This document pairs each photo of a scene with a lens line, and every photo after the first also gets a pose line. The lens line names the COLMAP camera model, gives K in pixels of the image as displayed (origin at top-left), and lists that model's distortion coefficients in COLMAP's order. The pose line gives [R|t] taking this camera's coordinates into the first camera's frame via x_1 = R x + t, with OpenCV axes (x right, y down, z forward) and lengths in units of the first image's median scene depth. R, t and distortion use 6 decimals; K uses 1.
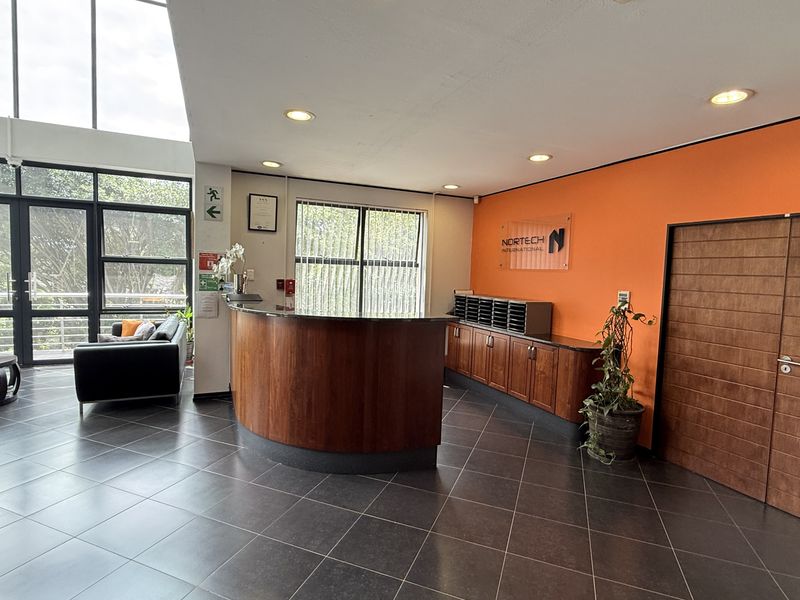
lens RADIAL K [[426.8, 0, 400.0], [0, 426.8, 300.0], [0, 0, 1]] dist [-0.000625, -0.000471]
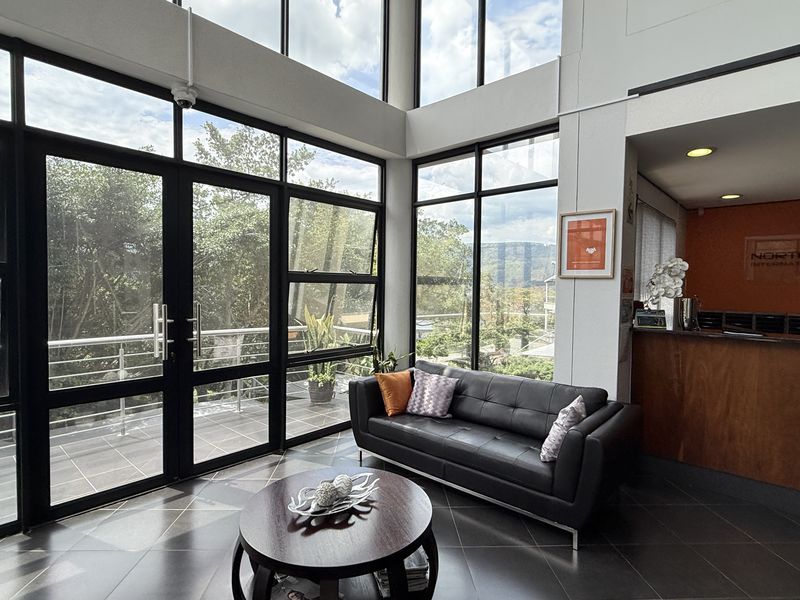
lens RADIAL K [[426.8, 0, 400.0], [0, 426.8, 300.0], [0, 0, 1]] dist [-0.000625, -0.000471]
pose [[0.906095, -0.036078, 0.421534, -0.819725], [0.046521, 0.998812, -0.014513, -0.046847], [-0.420509, 0.032760, 0.906697, 0.384571]]
